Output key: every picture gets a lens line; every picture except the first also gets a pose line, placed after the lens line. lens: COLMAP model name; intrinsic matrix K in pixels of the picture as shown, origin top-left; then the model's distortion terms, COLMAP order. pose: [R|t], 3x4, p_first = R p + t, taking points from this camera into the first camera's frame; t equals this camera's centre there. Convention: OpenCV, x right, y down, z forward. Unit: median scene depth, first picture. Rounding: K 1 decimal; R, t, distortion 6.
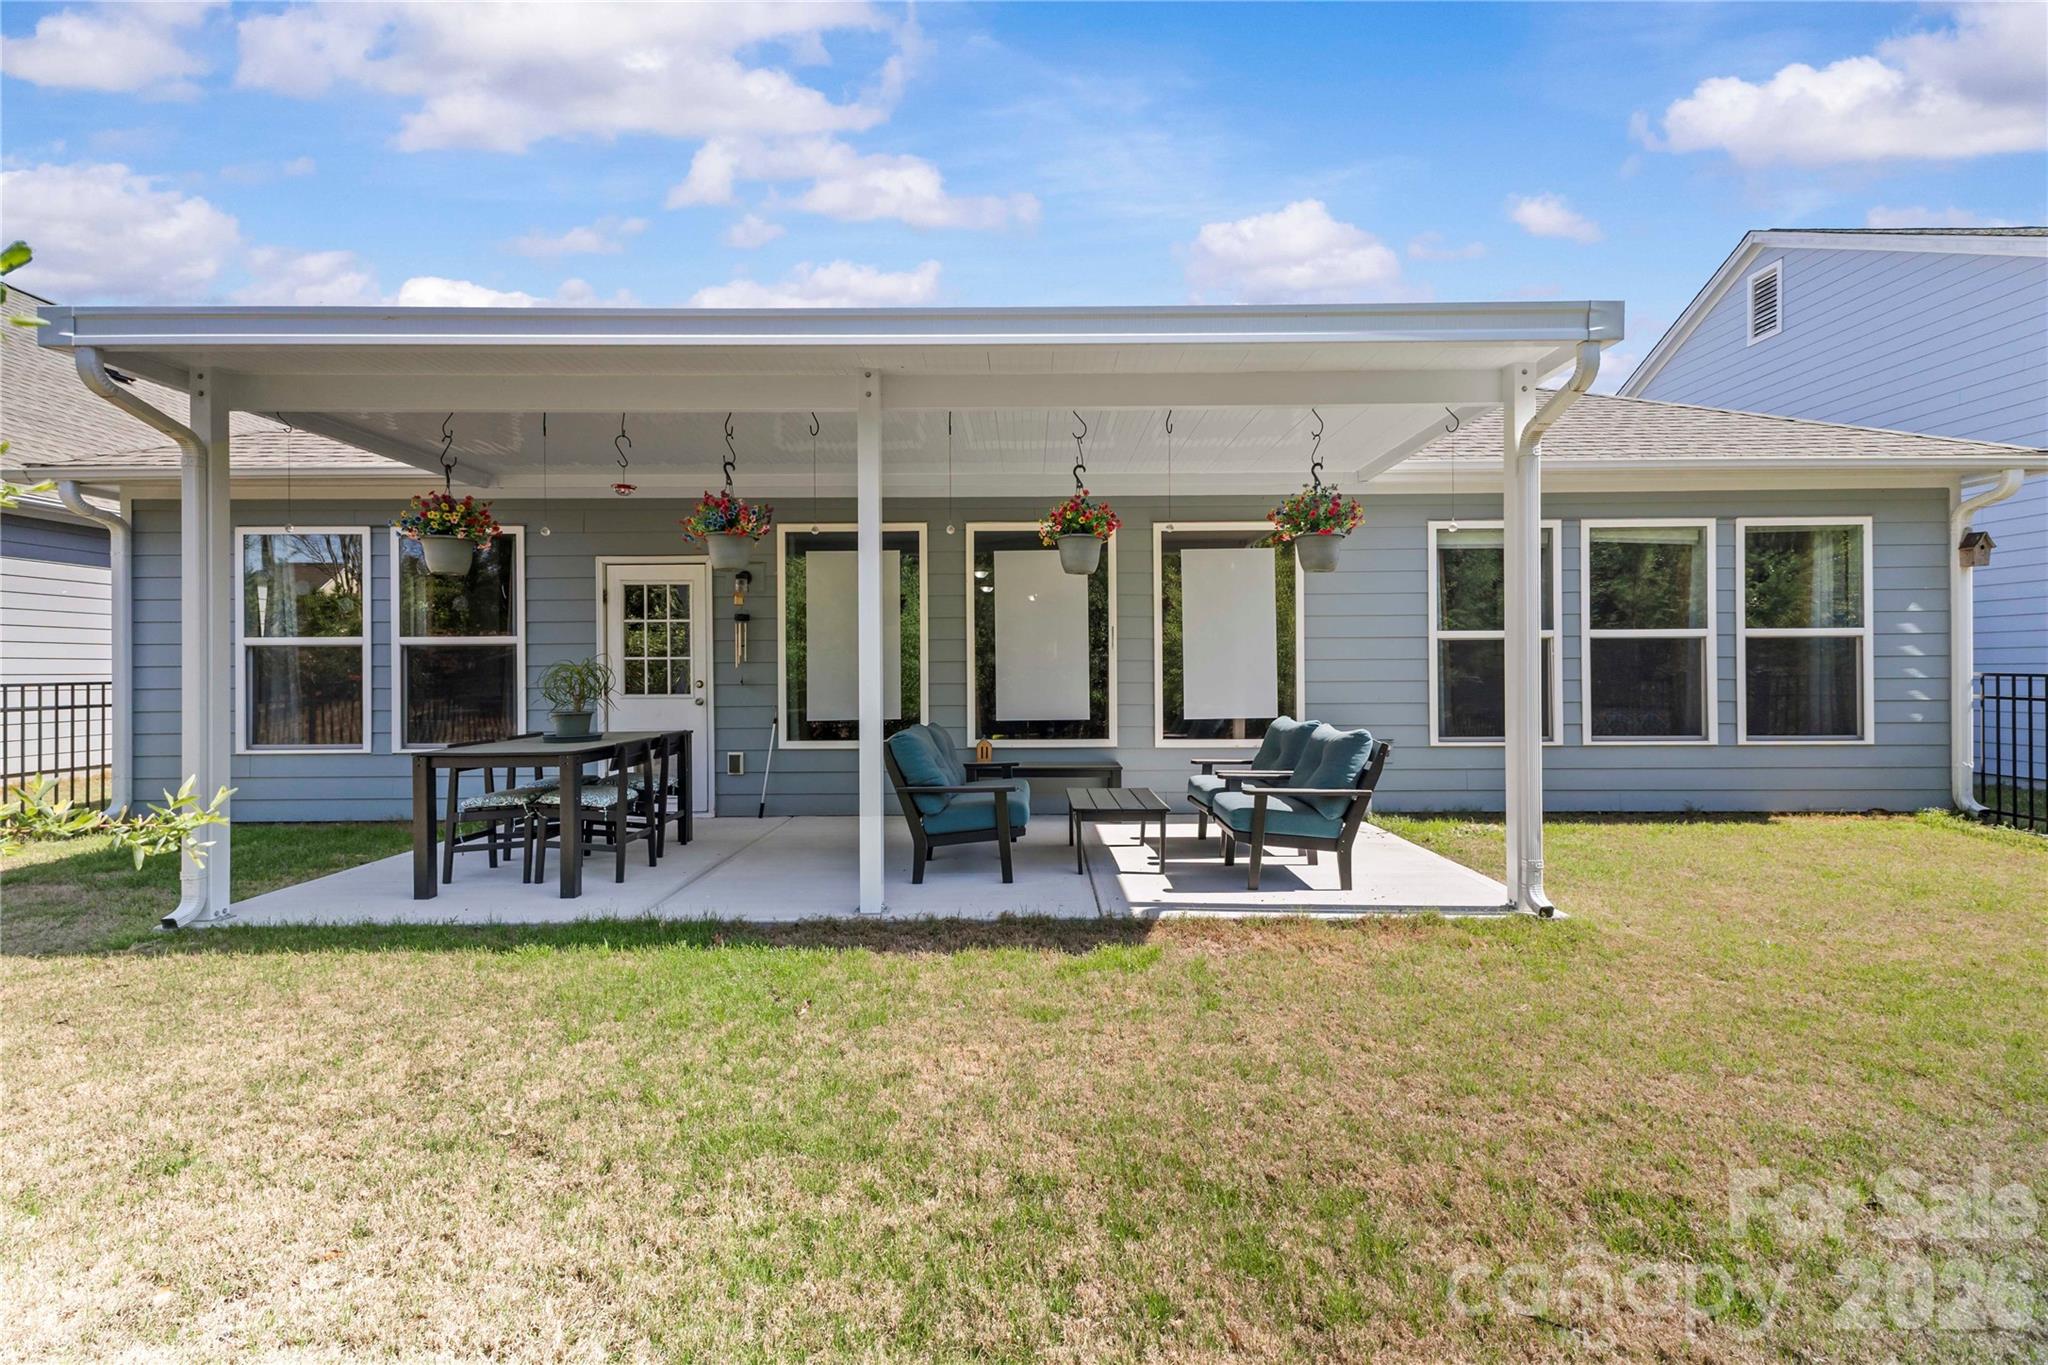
lens RADIAL K [[886.9, 0, 1020.3], [0, 886.9, 678.4], [0, 0, 1]] dist [0.012158, 0.000307]
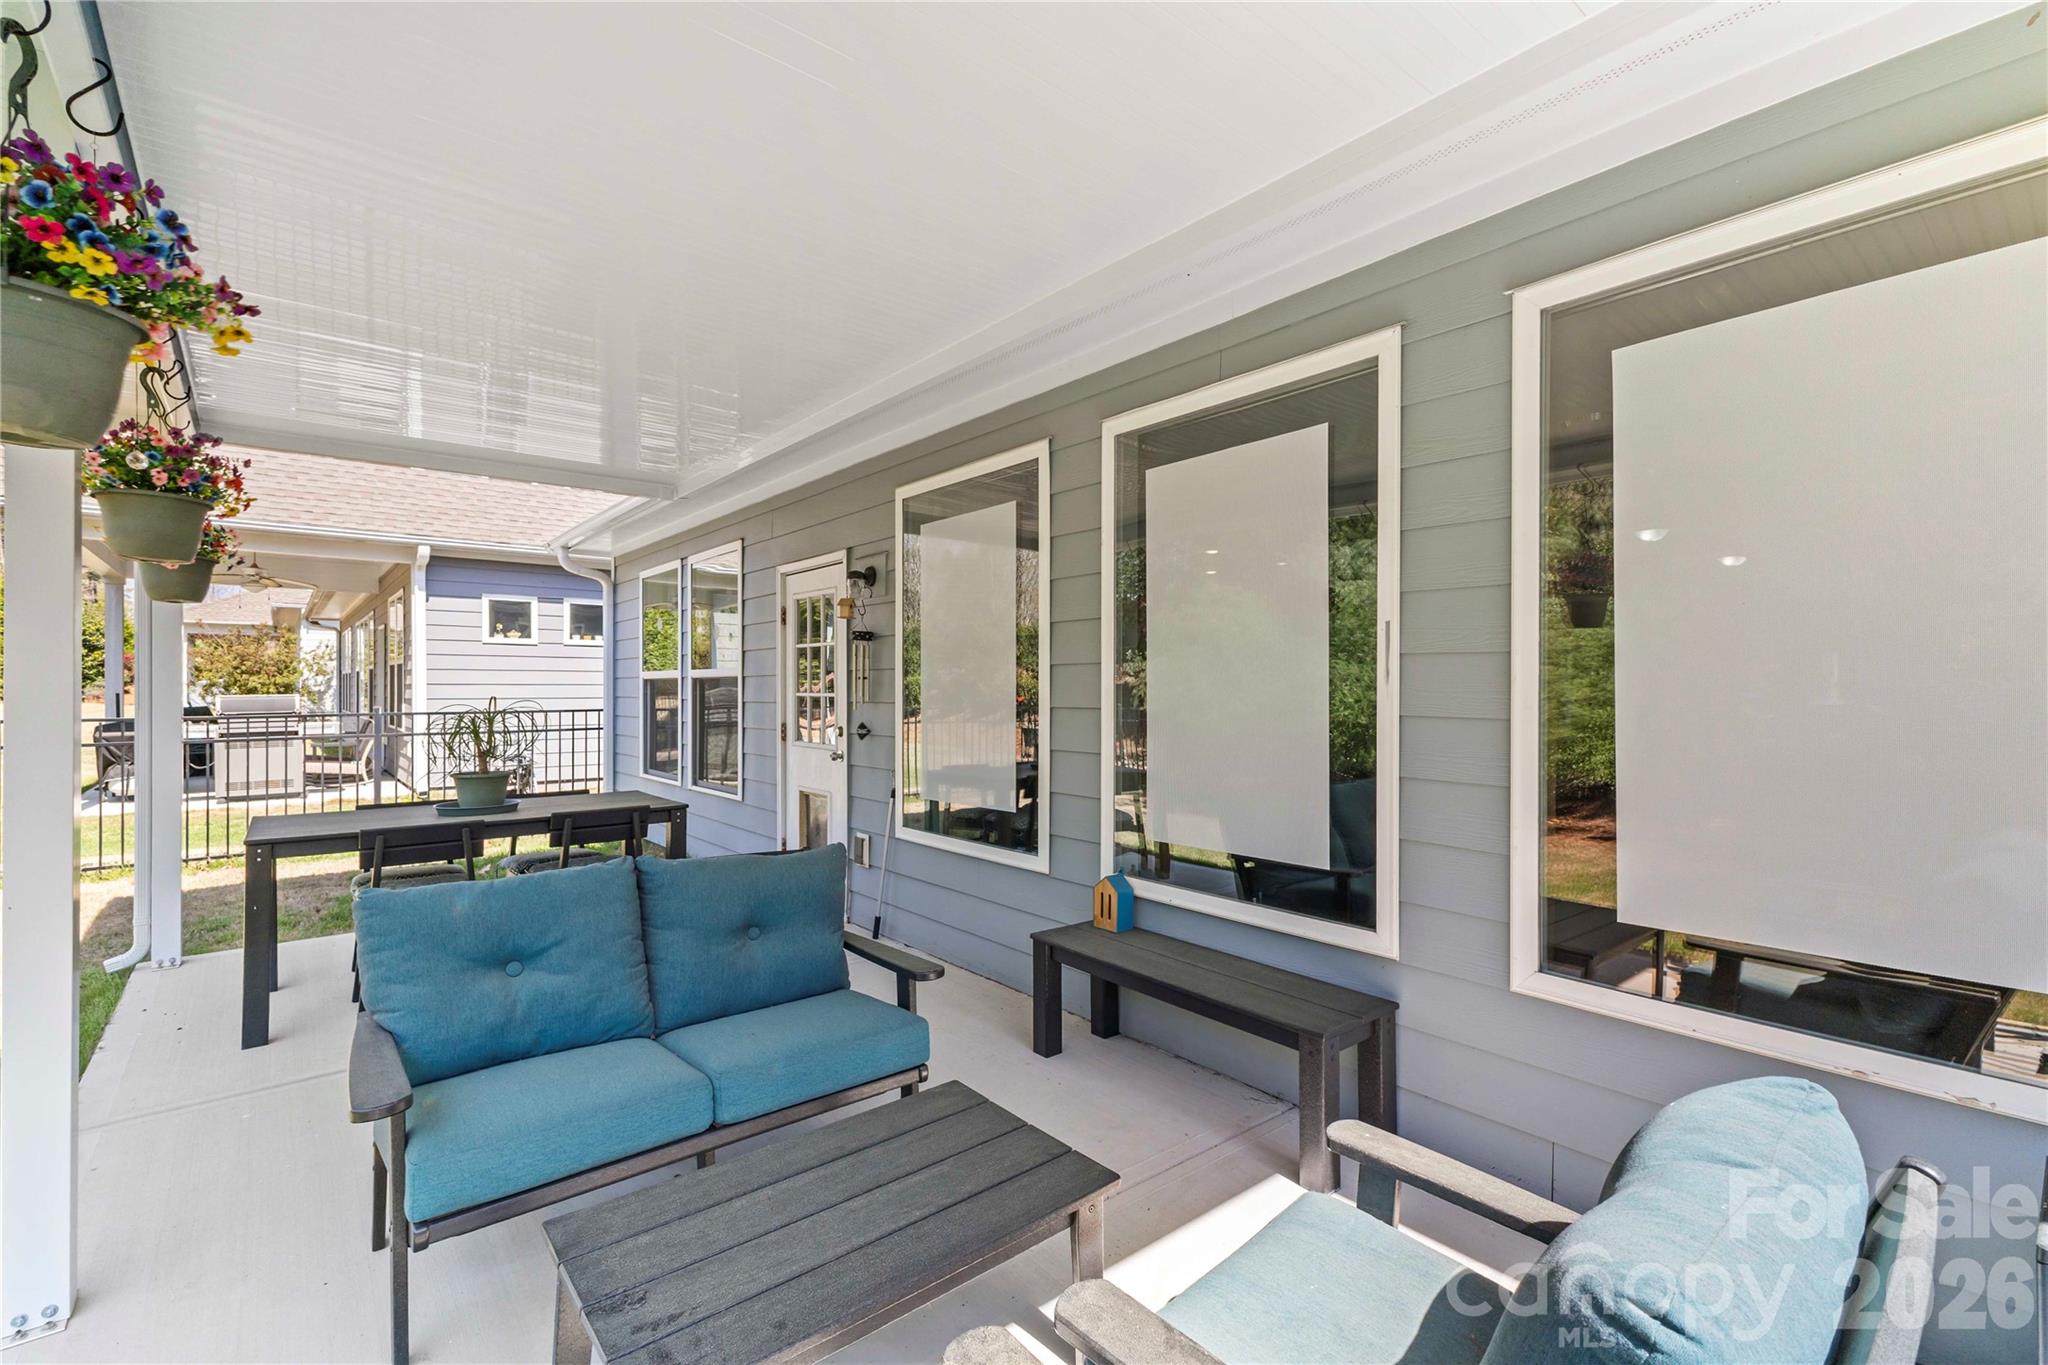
lens RADIAL K [[908.6, 0, 1024.0], [0, 908.6, 682.5], [0, 0, 1]] dist [-0.000324, 0.000045]
pose [[0.628907, 0.002212, -0.777477, 0.297275], [-0.010782, 0.999925, -0.005876, -0.029846], [0.777405, 0.012078, 0.628884, 0.654847]]
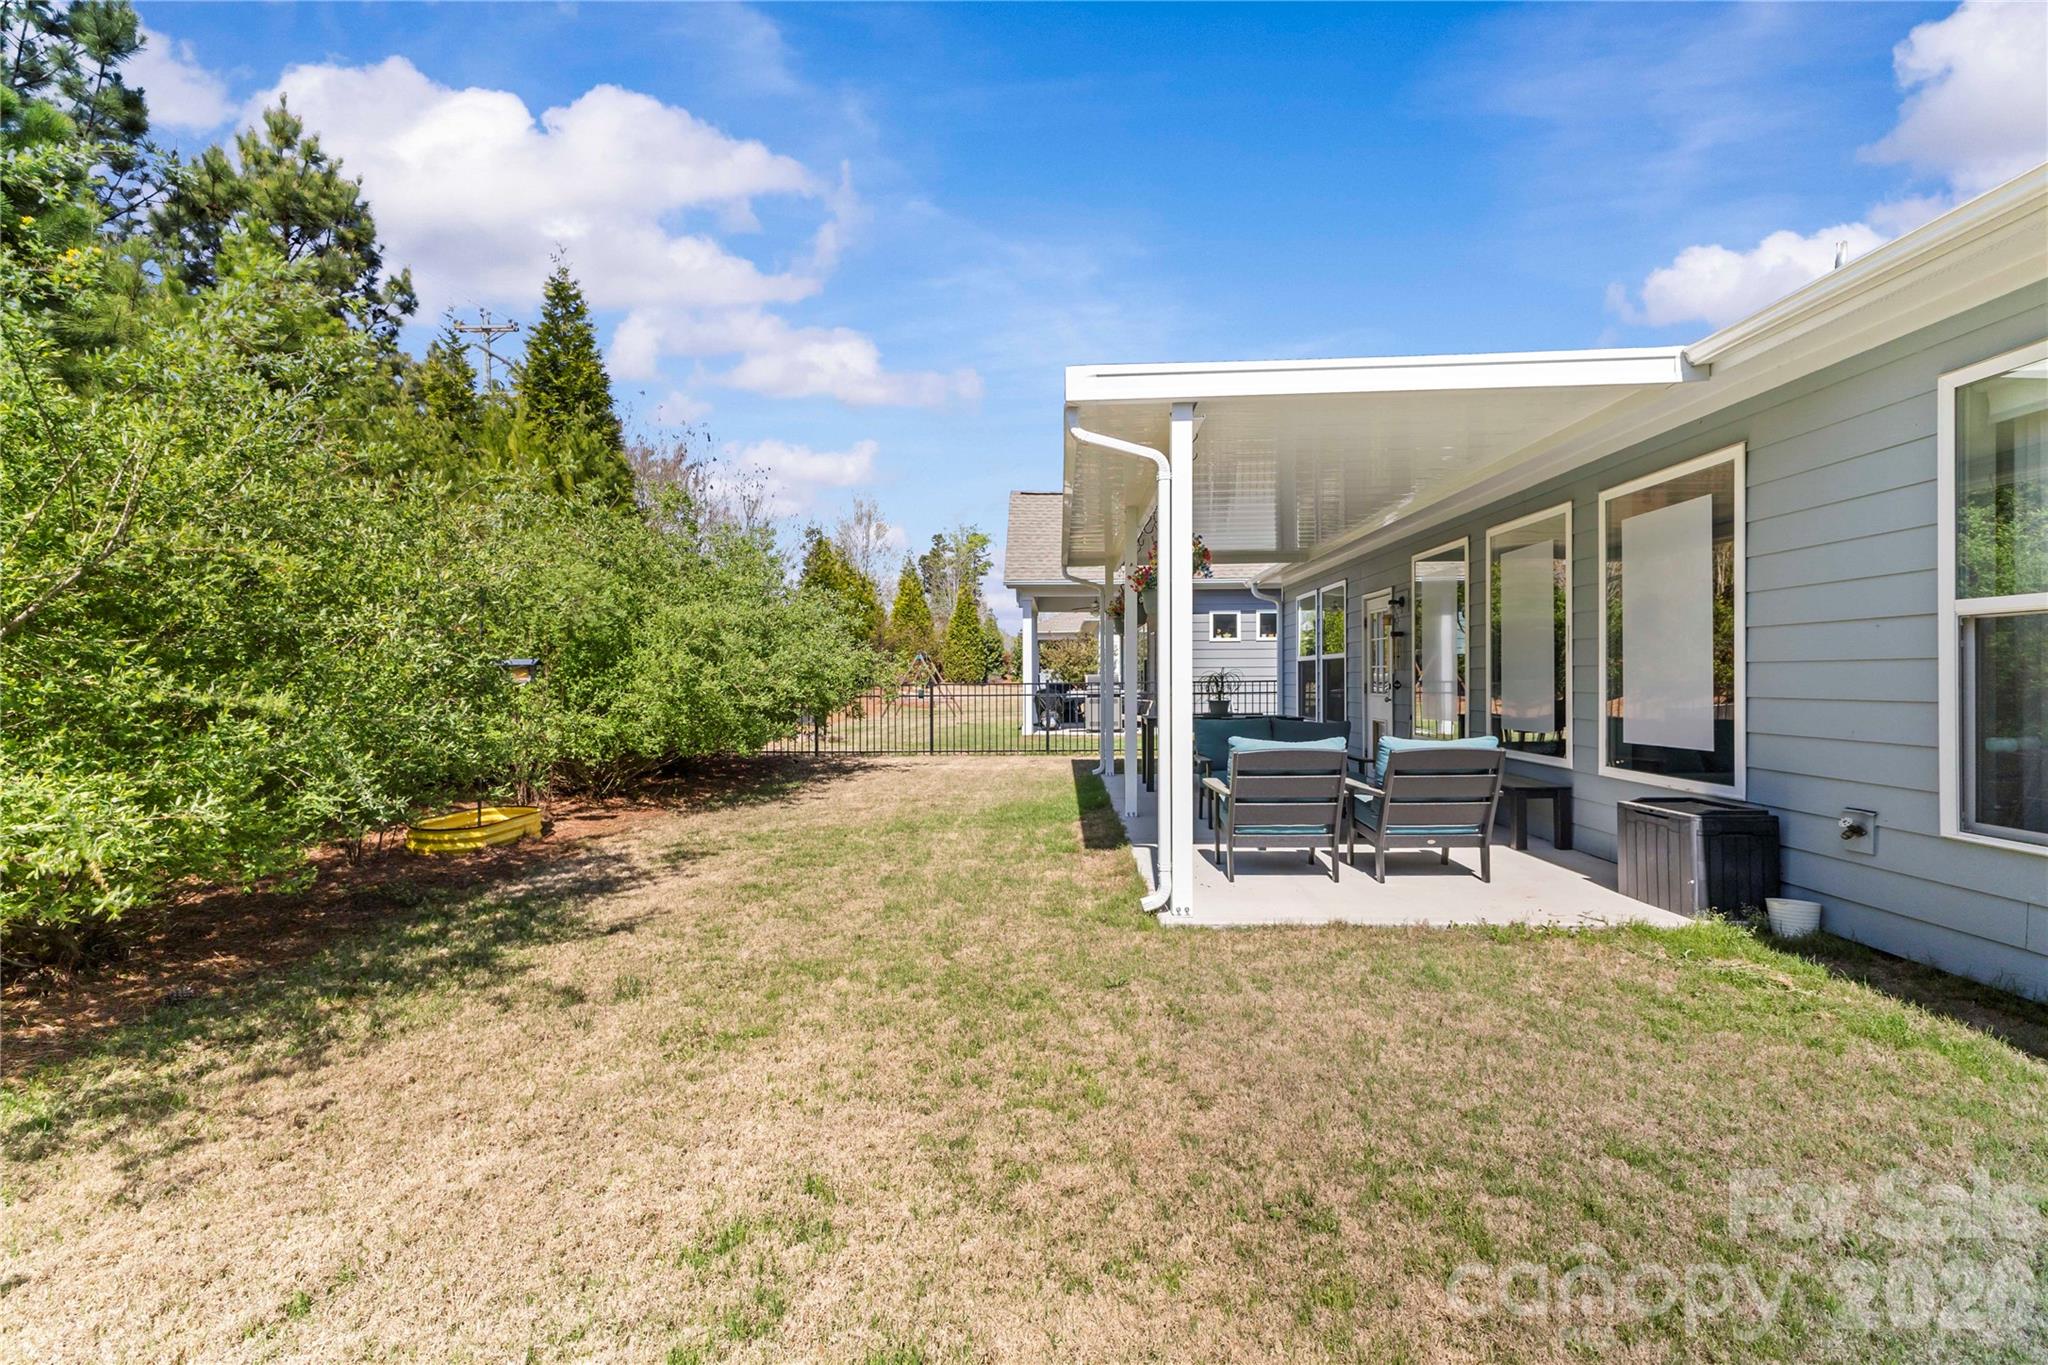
lens RADIAL K [[886.9, 0, 1020.3], [0, 886.9, 678.4], [0, 0, 1]] dist [0.012158, 0.000307]
pose [[-0.056206, 0.008332, -0.998384, 0.980983], [0.003222, 0.999961, 0.008164, -0.016890], [0.998414, -0.002758, -0.056231, 0.526992]]
